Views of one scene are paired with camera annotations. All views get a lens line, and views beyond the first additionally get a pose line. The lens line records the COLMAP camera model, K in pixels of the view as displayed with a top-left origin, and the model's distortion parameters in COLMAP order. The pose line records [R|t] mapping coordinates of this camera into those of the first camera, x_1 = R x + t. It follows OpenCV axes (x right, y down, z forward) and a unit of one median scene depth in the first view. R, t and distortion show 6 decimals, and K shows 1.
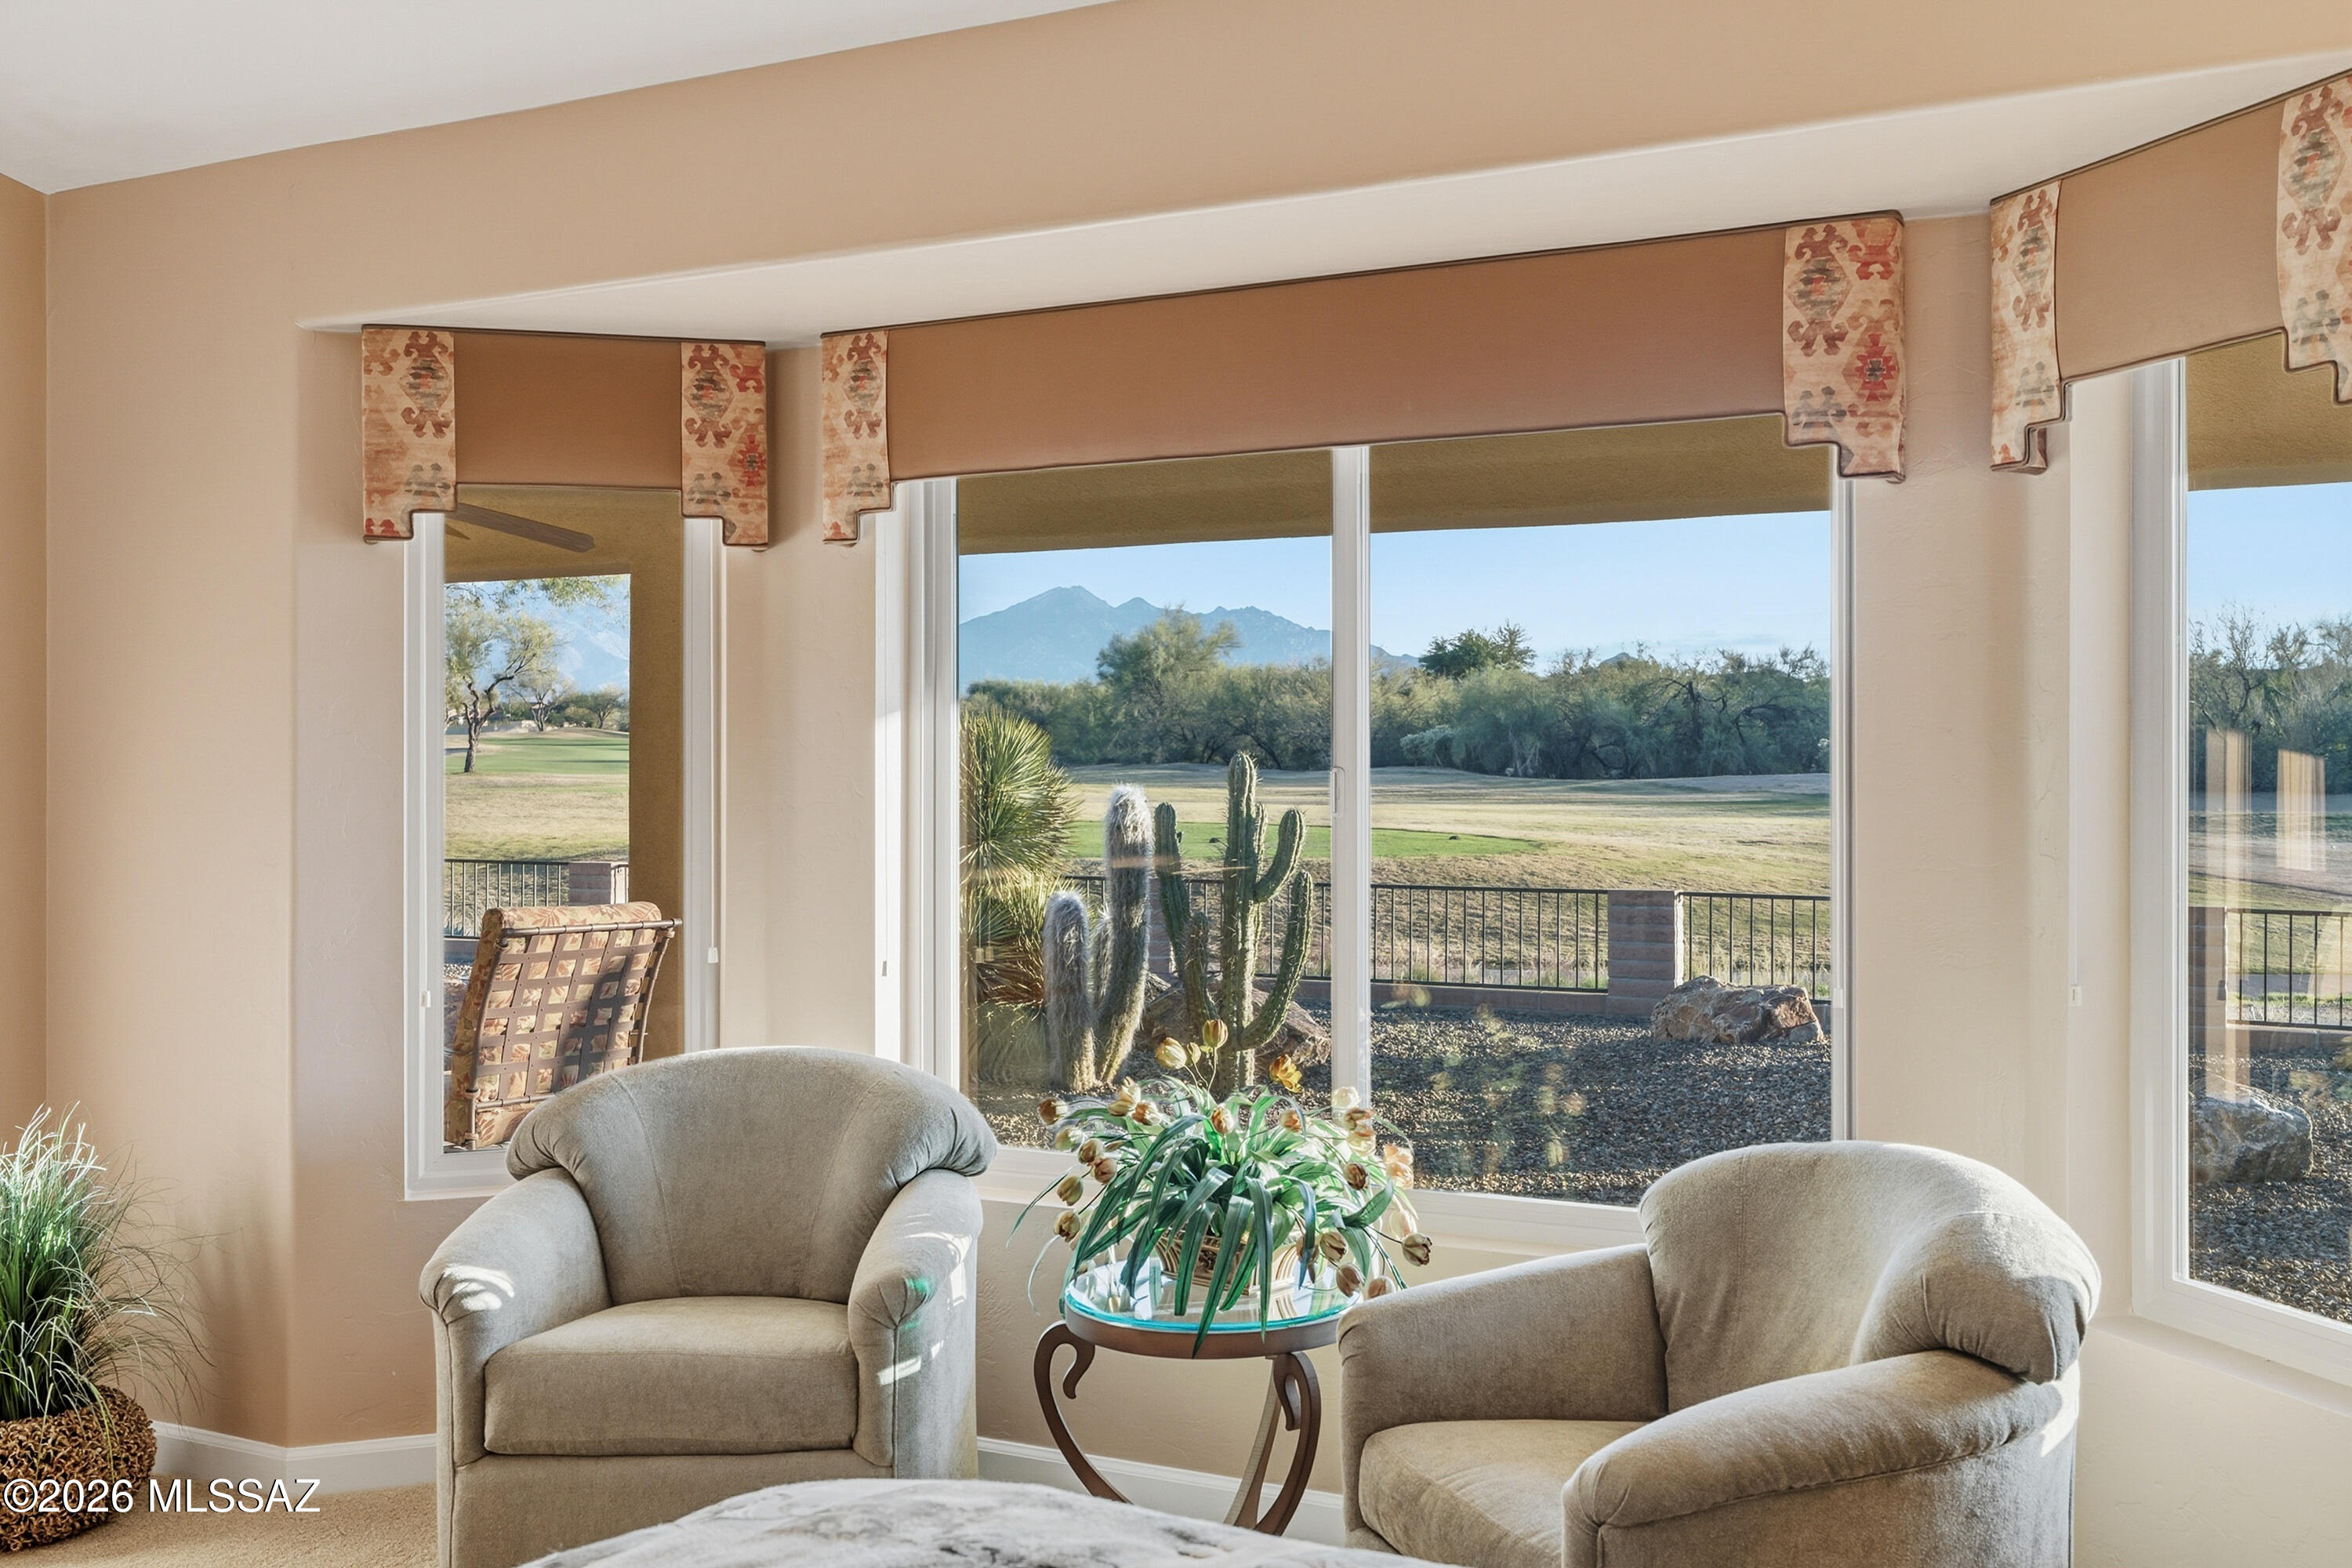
lens RADIAL K [[2298.0, 0, 1170.1], [0, 2298.0, 779.2], [0, 0, 1]] dist [0.019270, 0.000000]
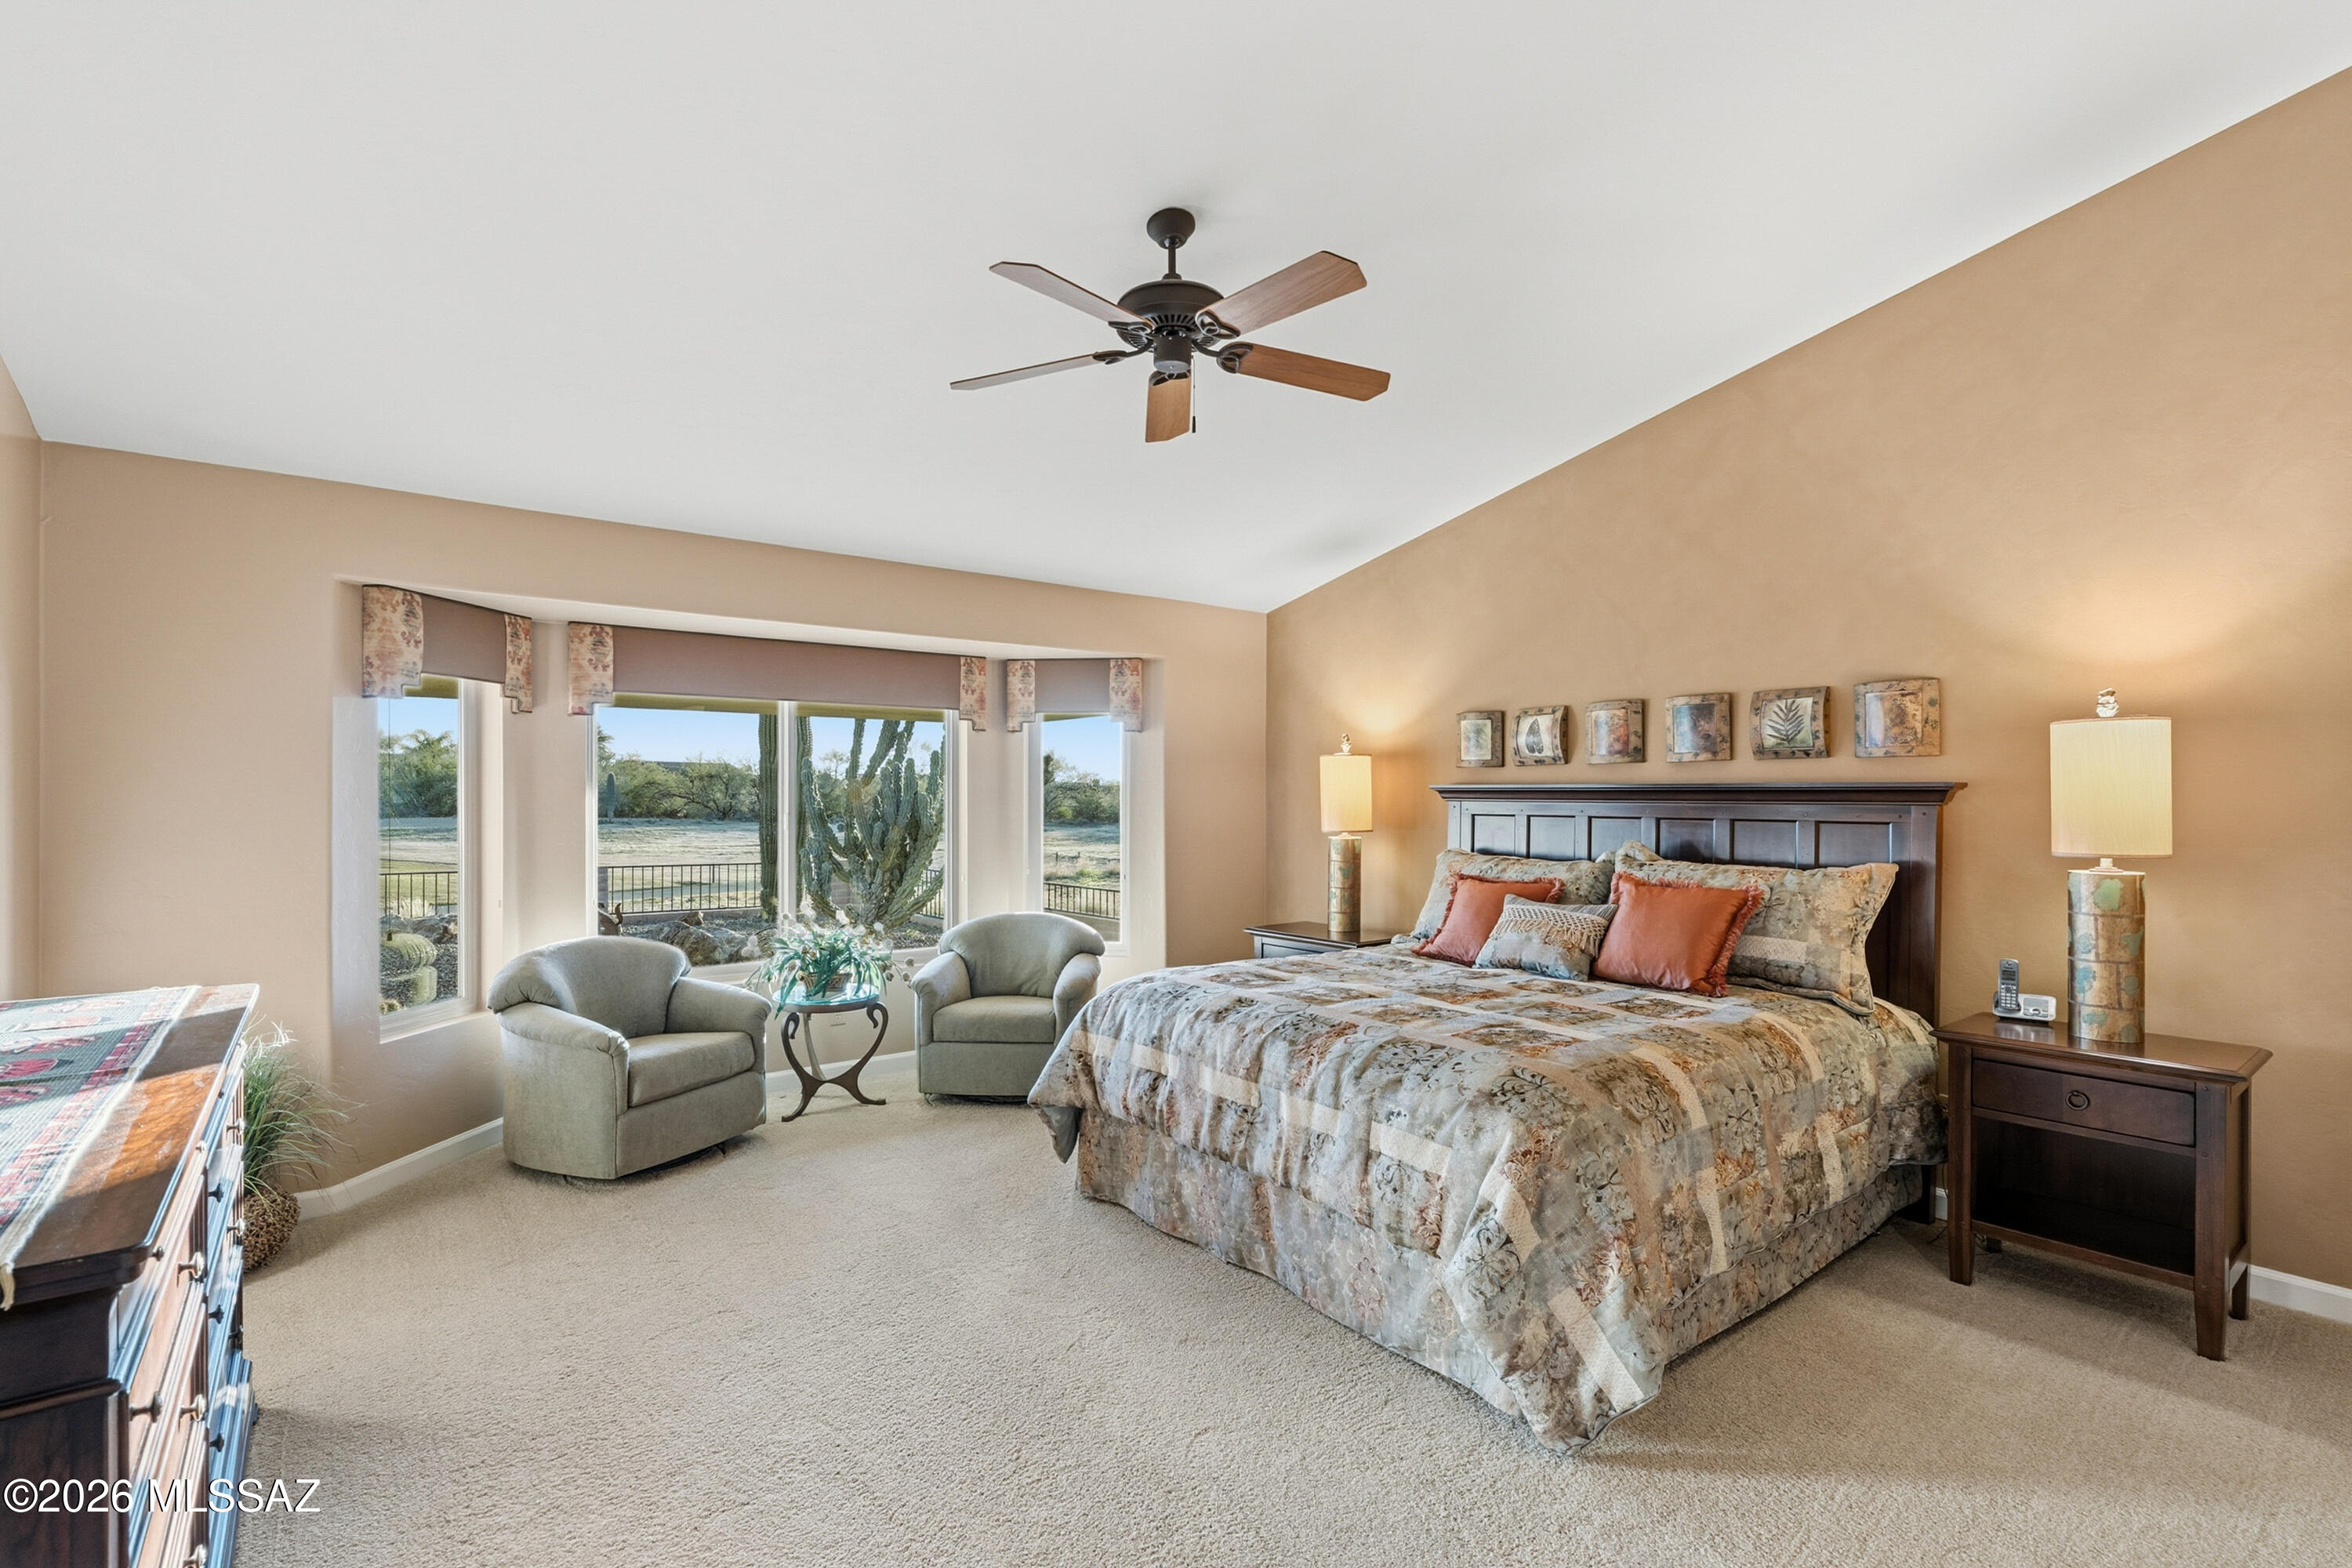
lens RADIAL K [[1078.4, 0, 1171.9], [0, 1078.4, 807.4], [0, 0, 1]] dist [-0.004647, -0.000076]
pose [[0.408986, -0.003479, 0.912534, -0.889634], [0.005415, 0.999984, 0.001386, -0.010406], [-0.912525, 0.004374, 0.408998, 0.037558]]
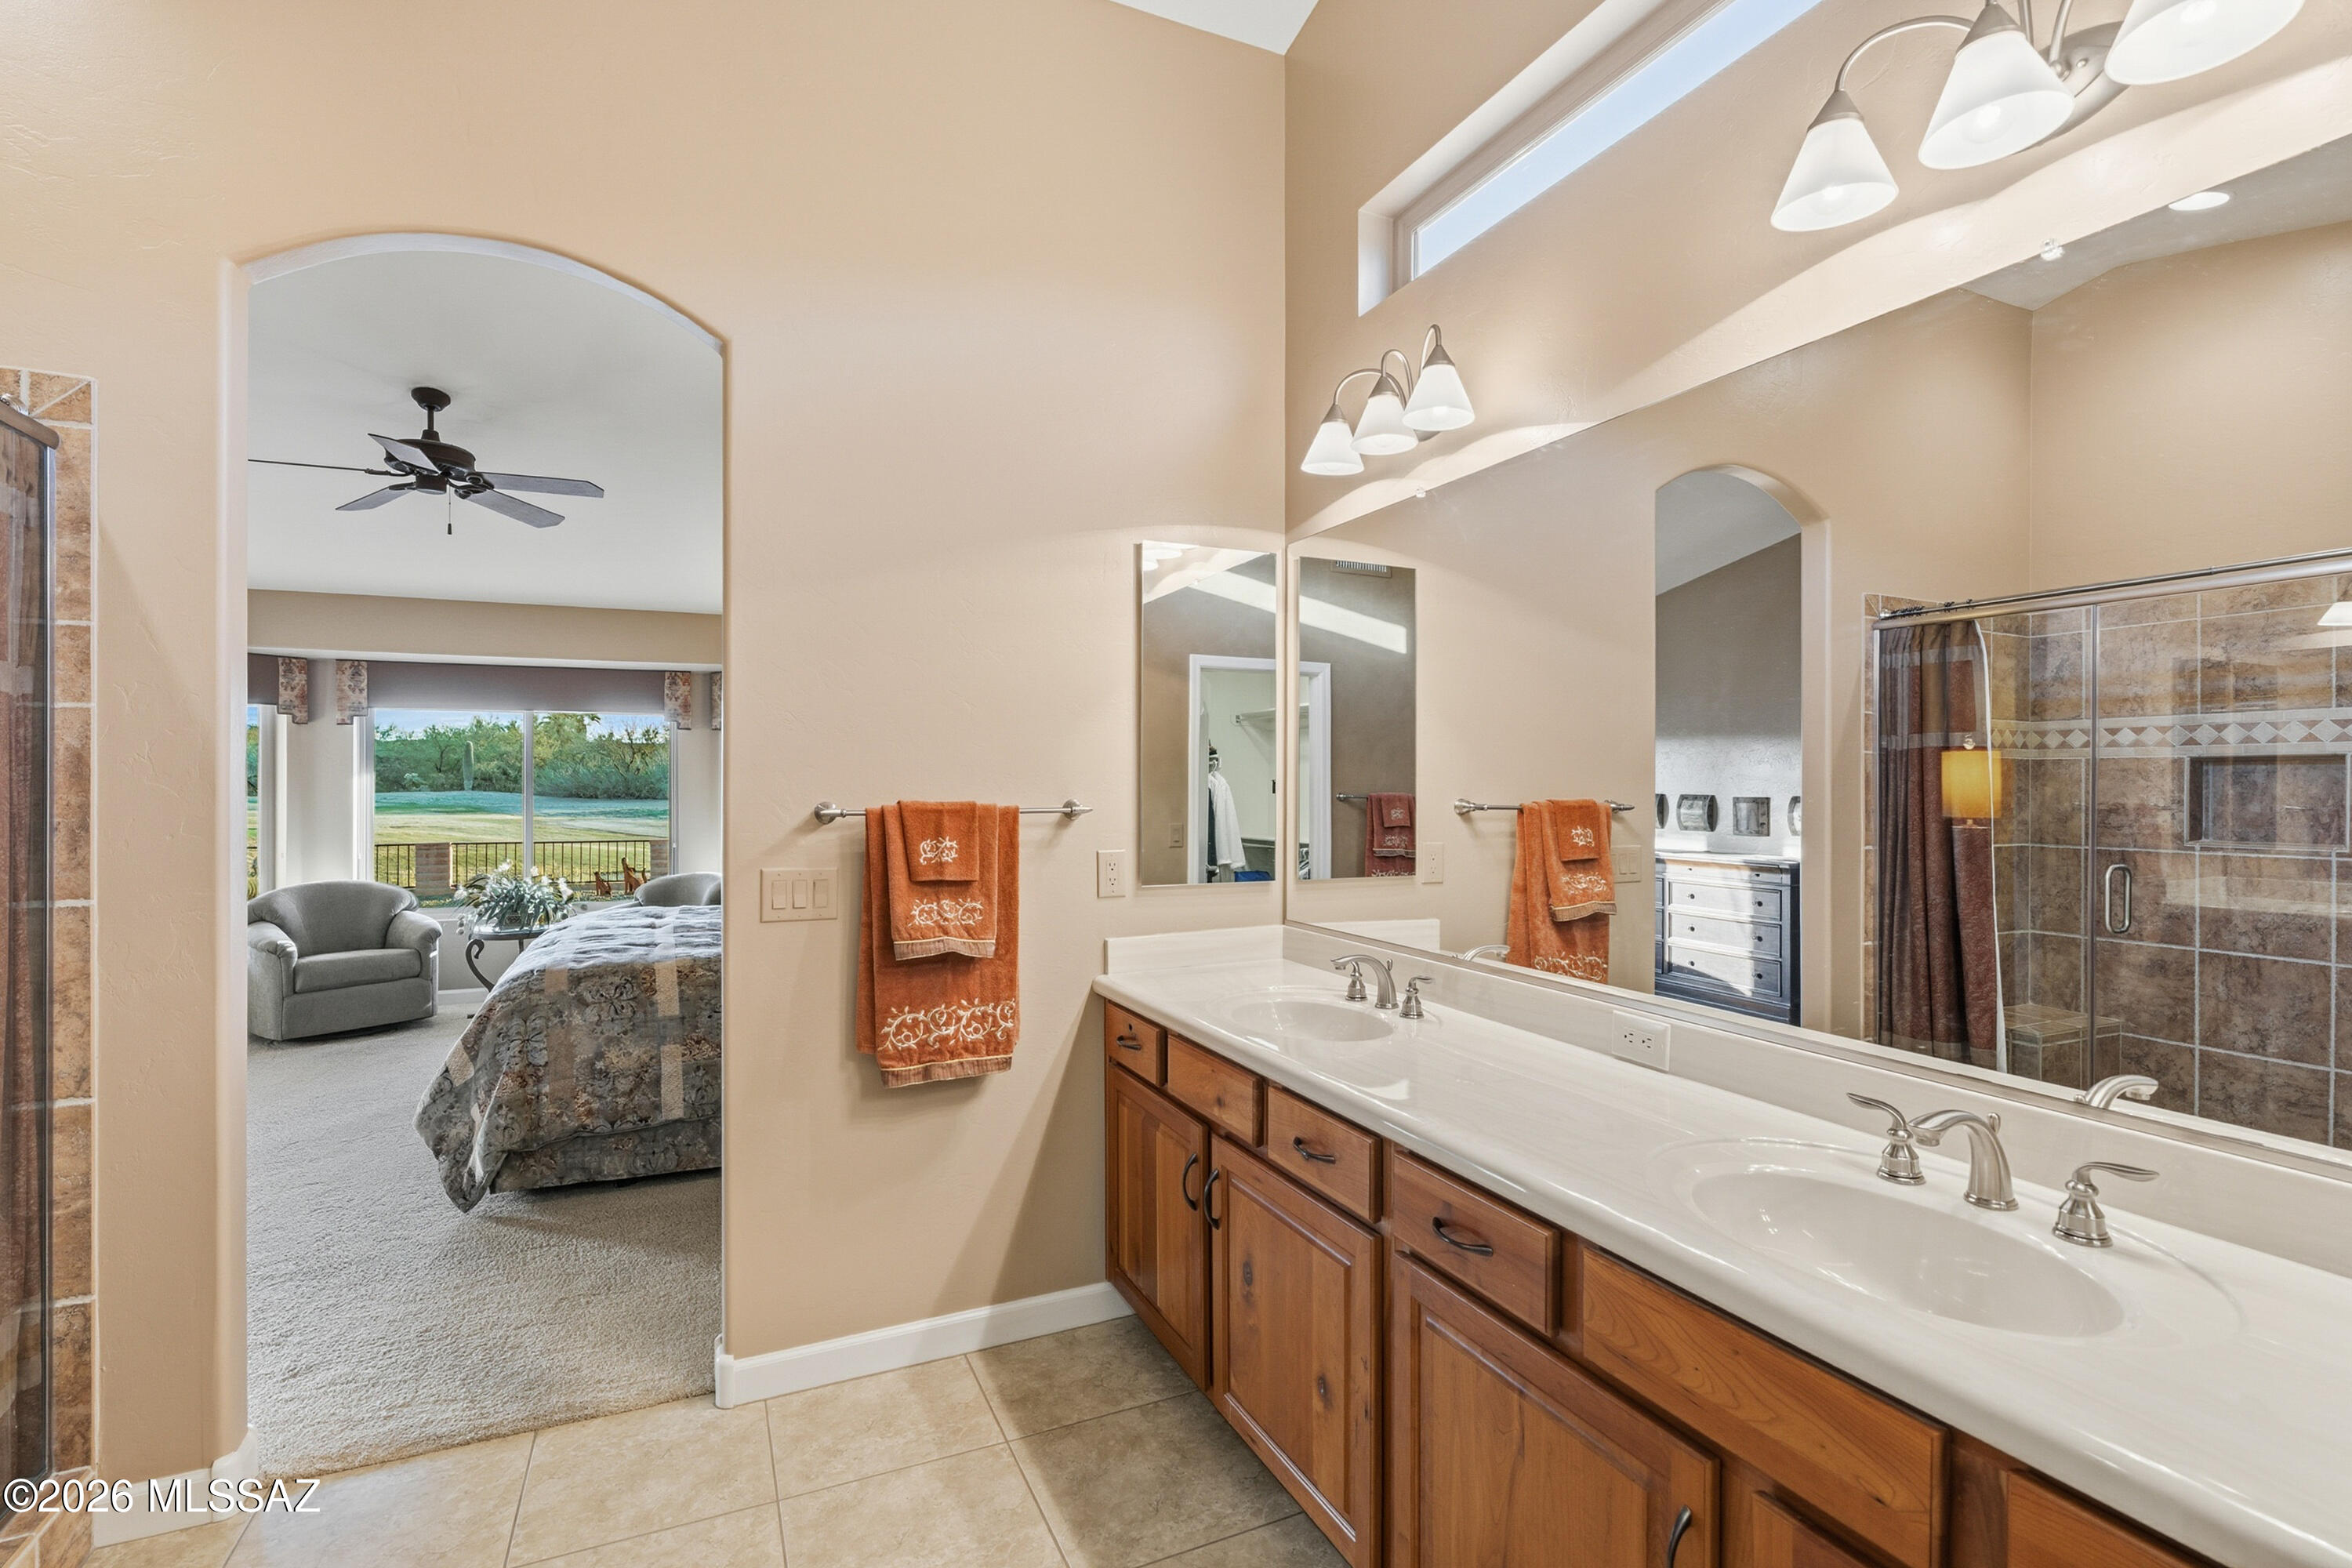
lens RADIAL K [[1078.4, 0, 1177.6], [0, 1078.4, 781.6], [0, 0, 1]] dist [-0.004647, -0.000076]
pose [[0.610304, 0.002689, 0.792163, -0.637280], [0.005955, 0.999950, -0.007982, -0.003780], [-0.792145, 0.009589, 0.610258, -0.863936]]
